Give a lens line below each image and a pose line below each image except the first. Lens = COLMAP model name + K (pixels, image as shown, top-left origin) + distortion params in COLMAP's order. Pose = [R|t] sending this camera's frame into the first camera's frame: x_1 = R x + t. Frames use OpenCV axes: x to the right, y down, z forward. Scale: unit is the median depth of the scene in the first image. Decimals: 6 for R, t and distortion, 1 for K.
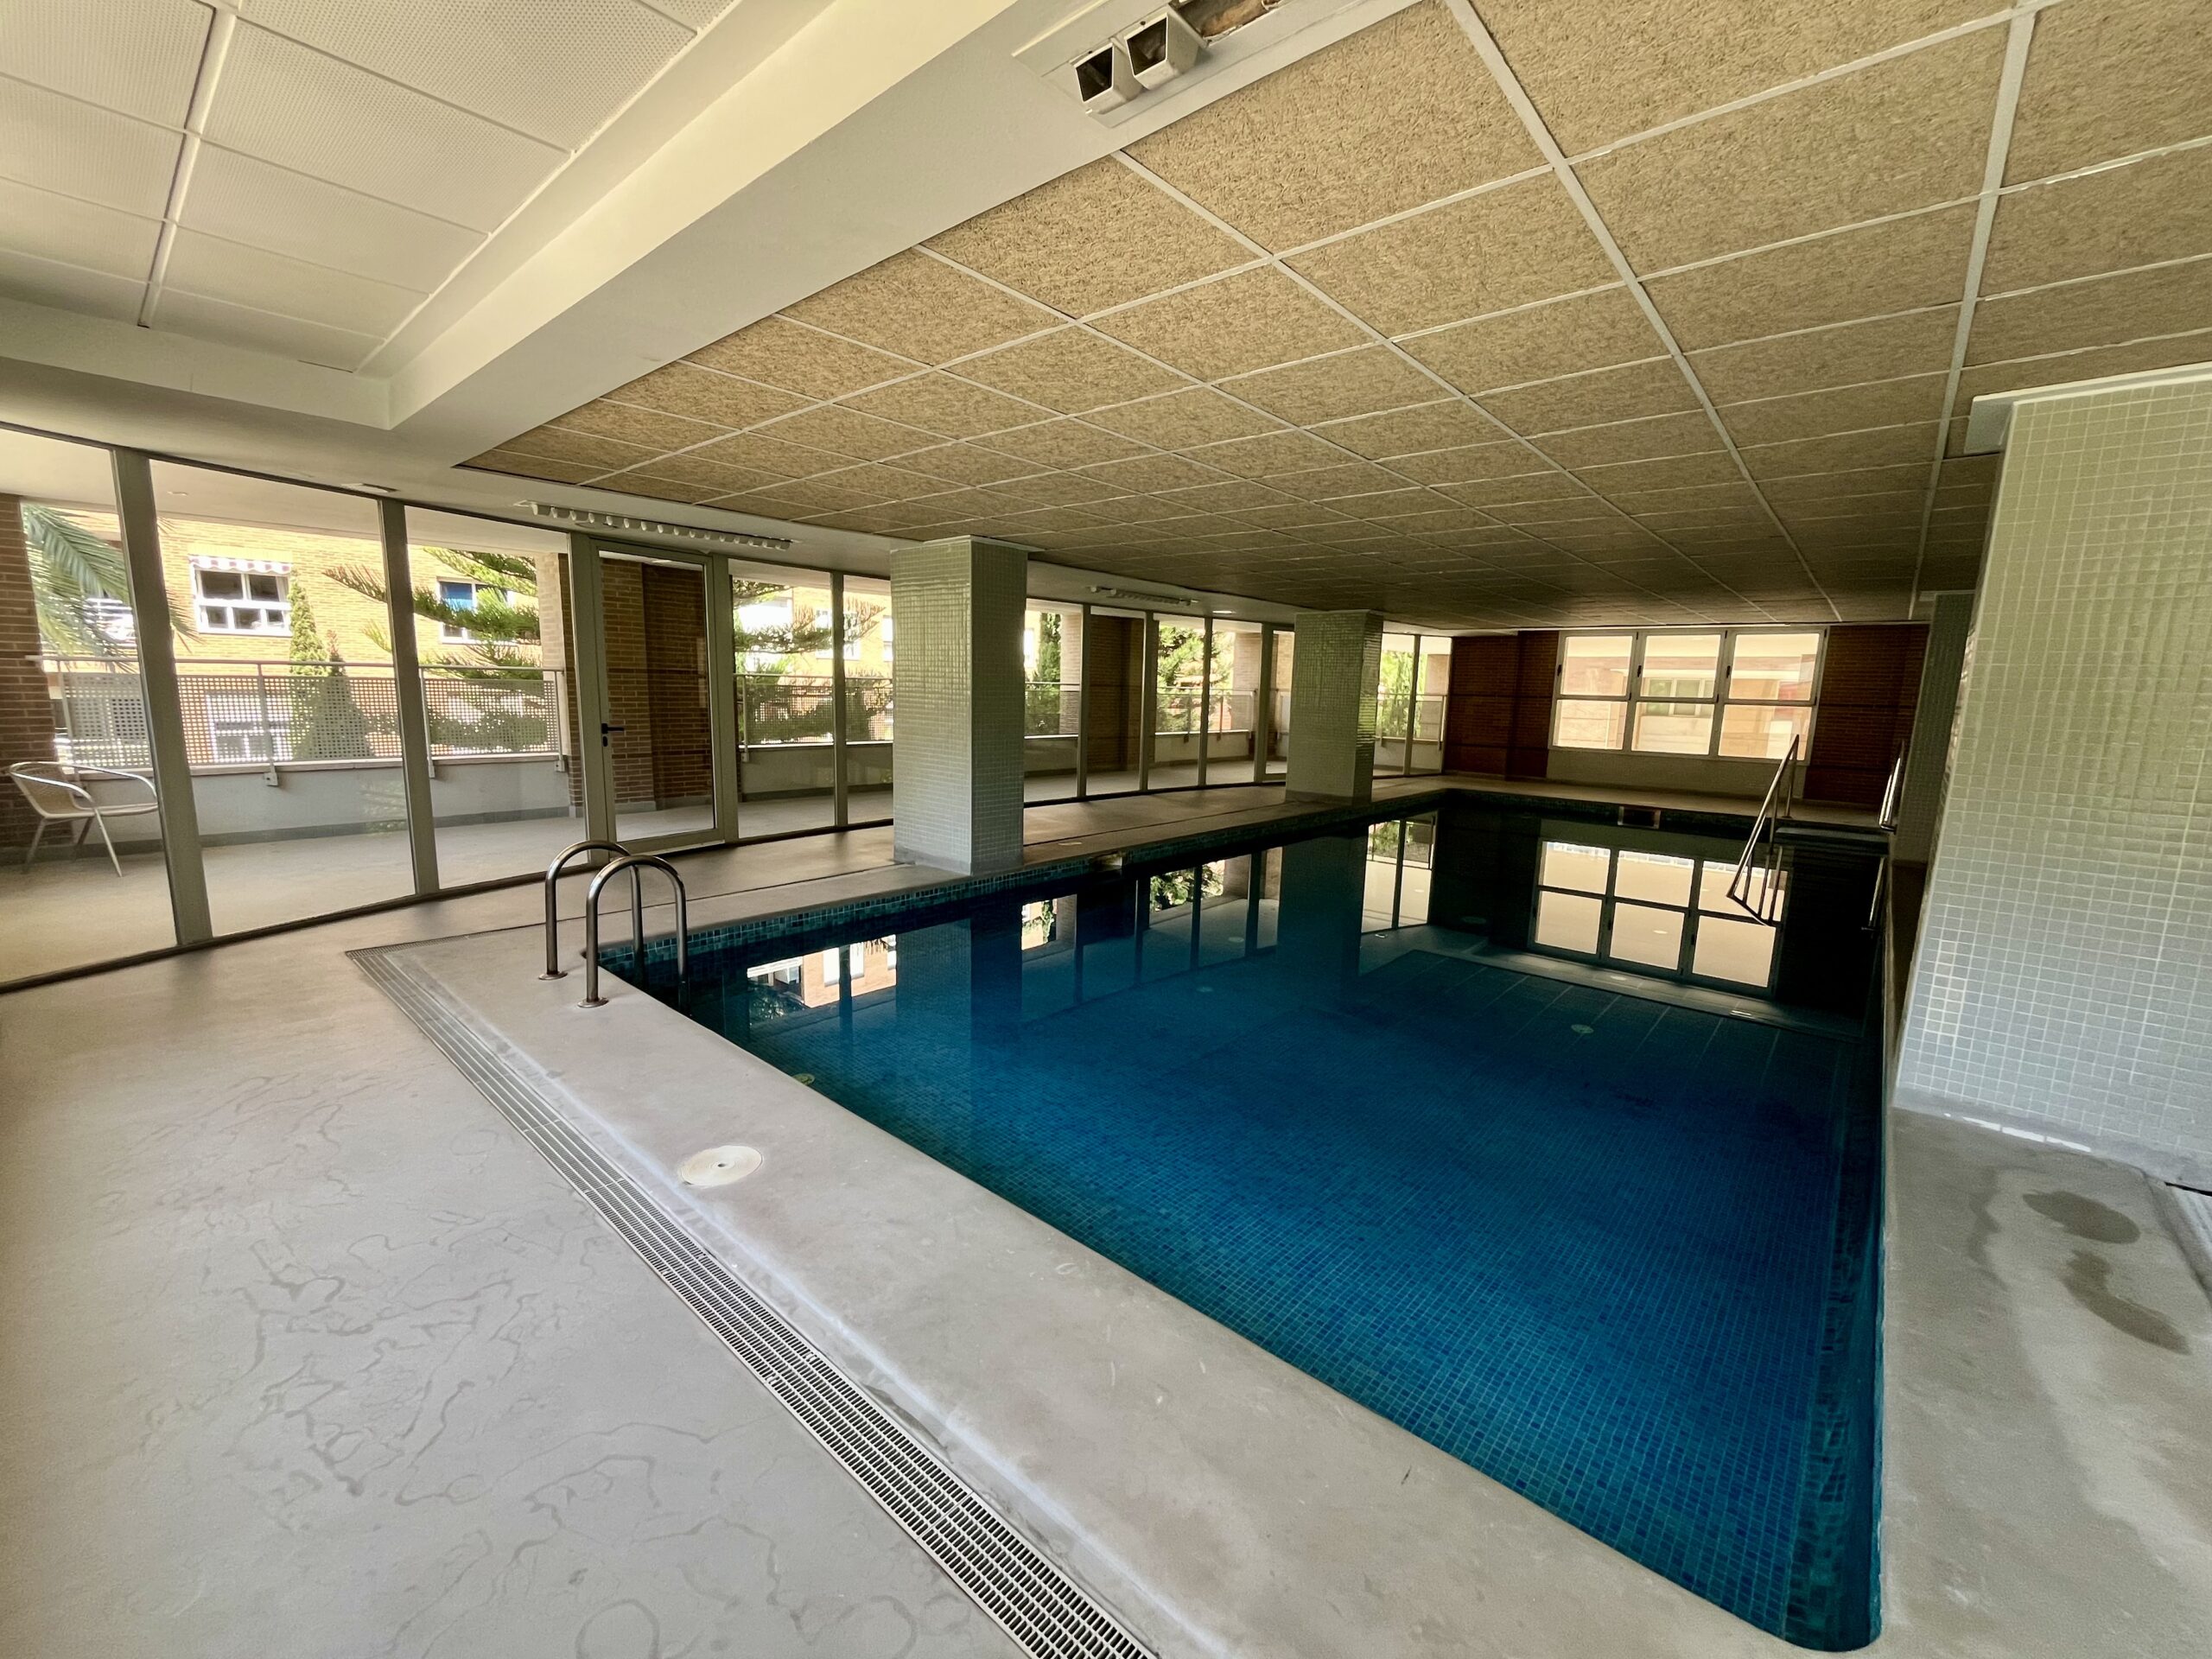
lens RADIAL K [[899.6, 0, 1105.3], [0, 899.6, 827.2], [0, 0, 1]] dist [-0.004099, -0.000299]
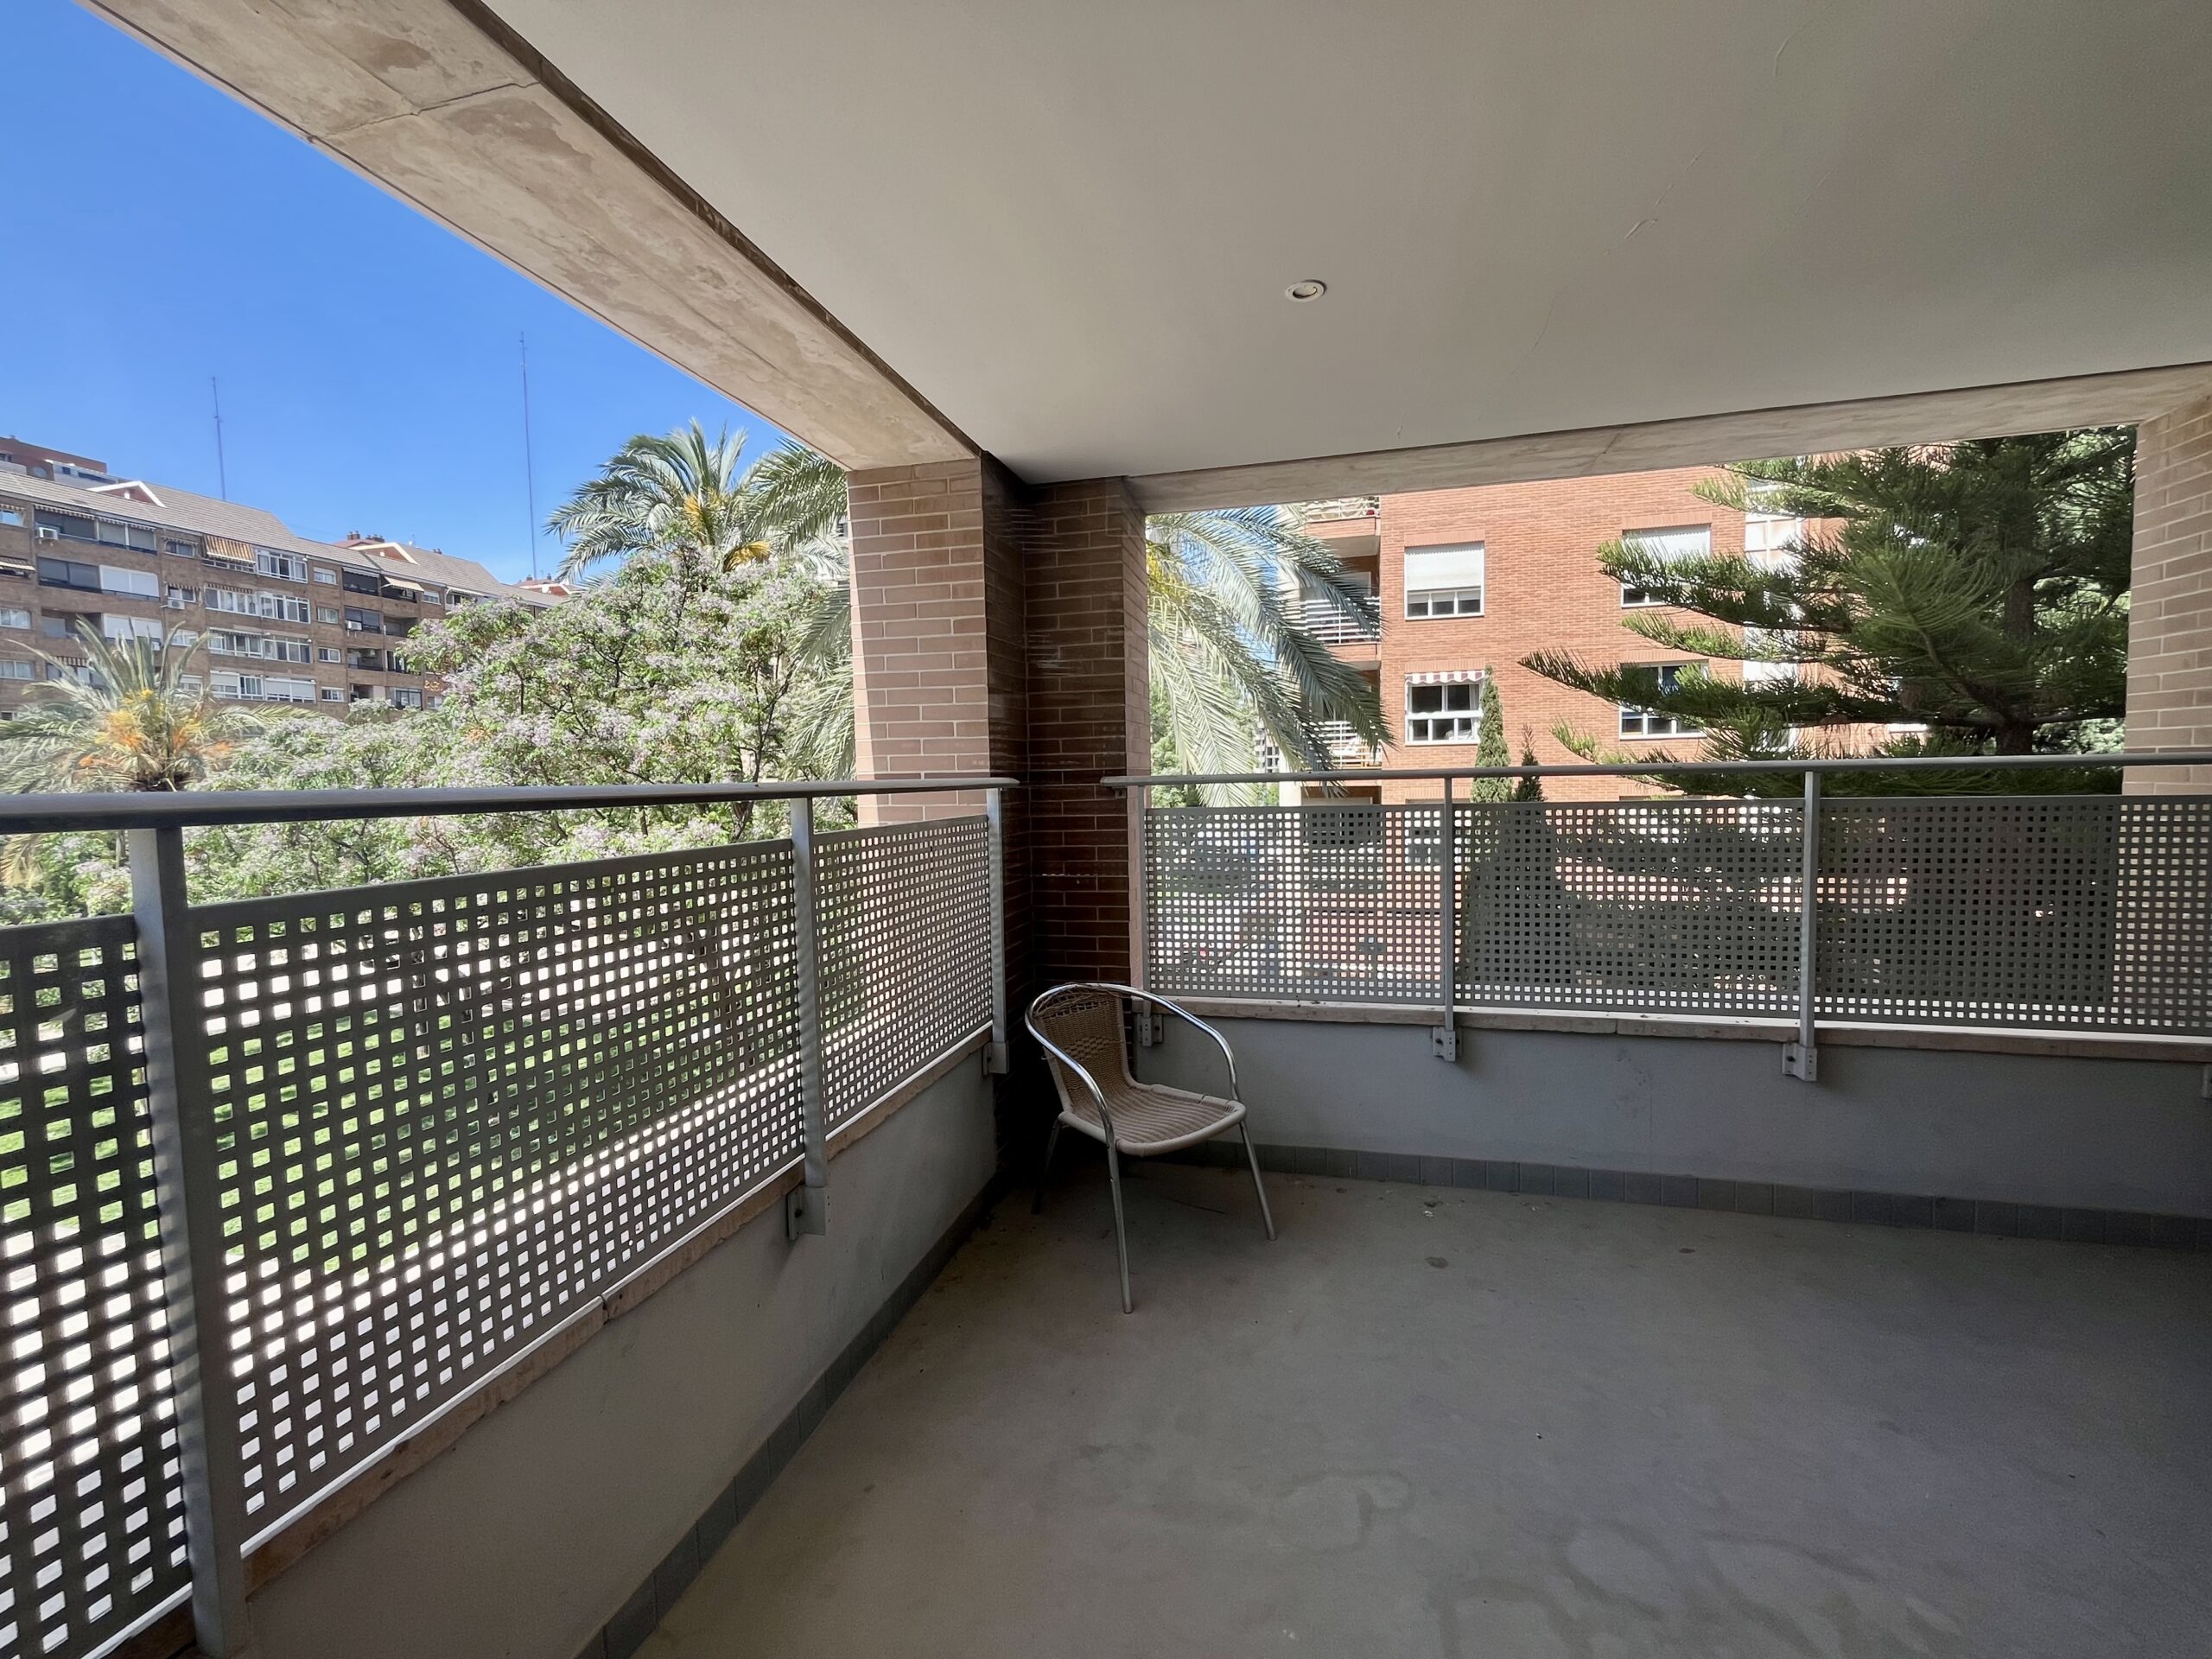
lens RADIAL K [[899.6, 0, 1107.8], [0, 899.6, 828.2], [0, 0, 1]] dist [-0.004099, -0.000299]
pose [[0.442490, 0.010843, -0.896708, -0.231608], [-0.105327, 0.993634, -0.039960, -0.044915], [0.890567, 0.112129, 0.440815, 0.245619]]
